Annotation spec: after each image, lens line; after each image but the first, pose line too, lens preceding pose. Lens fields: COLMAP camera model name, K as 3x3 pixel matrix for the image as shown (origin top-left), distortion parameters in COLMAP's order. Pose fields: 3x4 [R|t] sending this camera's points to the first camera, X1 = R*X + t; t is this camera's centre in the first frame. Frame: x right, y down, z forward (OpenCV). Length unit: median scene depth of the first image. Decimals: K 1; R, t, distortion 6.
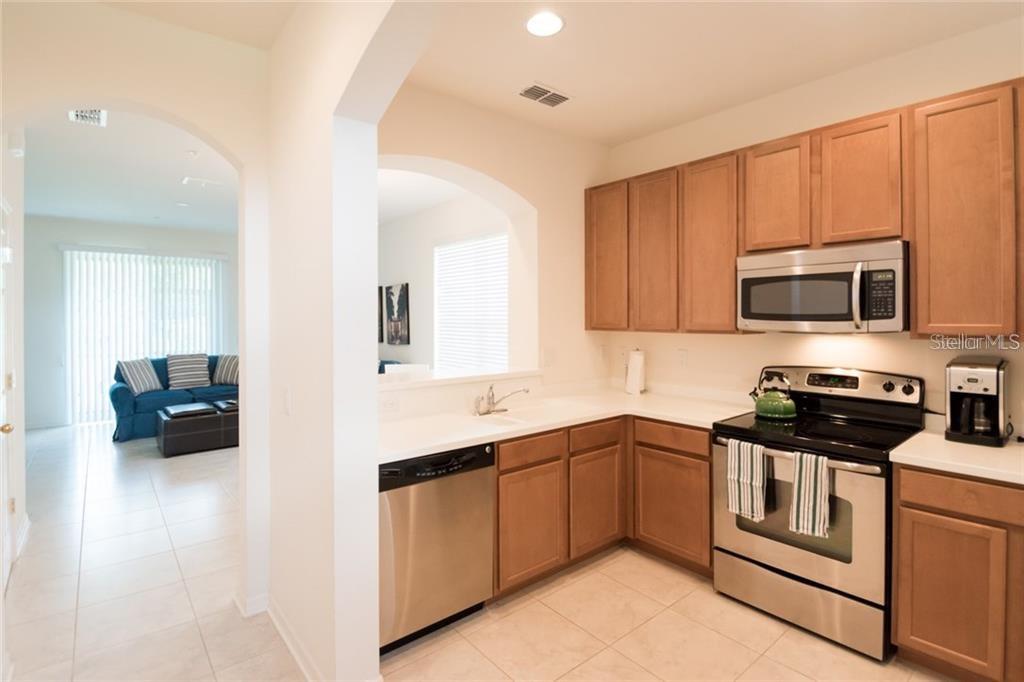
lens RADIAL K [[511.8, 0, 518.1], [0, 511.8, 321.4], [0, 0, 1]] dist [-0.000665, -0.006566]
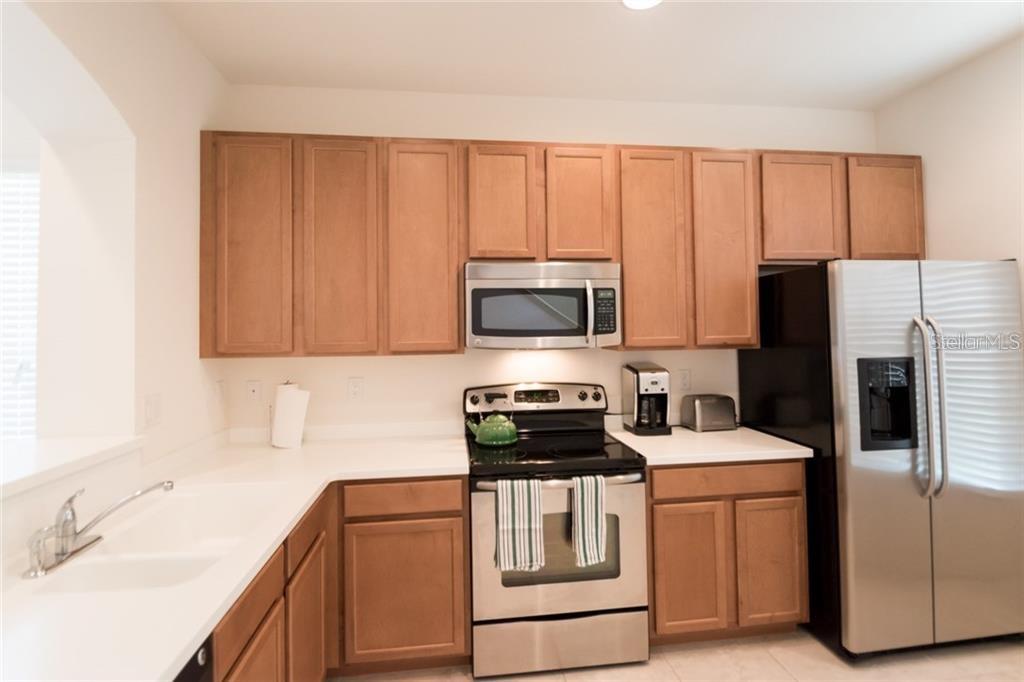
lens RADIAL K [[511.8, 0, 516.6], [0, 511.8, 313.7], [0, 0, 1]] dist [-0.000665, -0.006566]
pose [[0.534649, 0.020731, 0.844820, -0.189397], [0.019720, 0.999121, -0.036998, -0.006460], [-0.844844, 0.036441, 0.533770, 0.364566]]
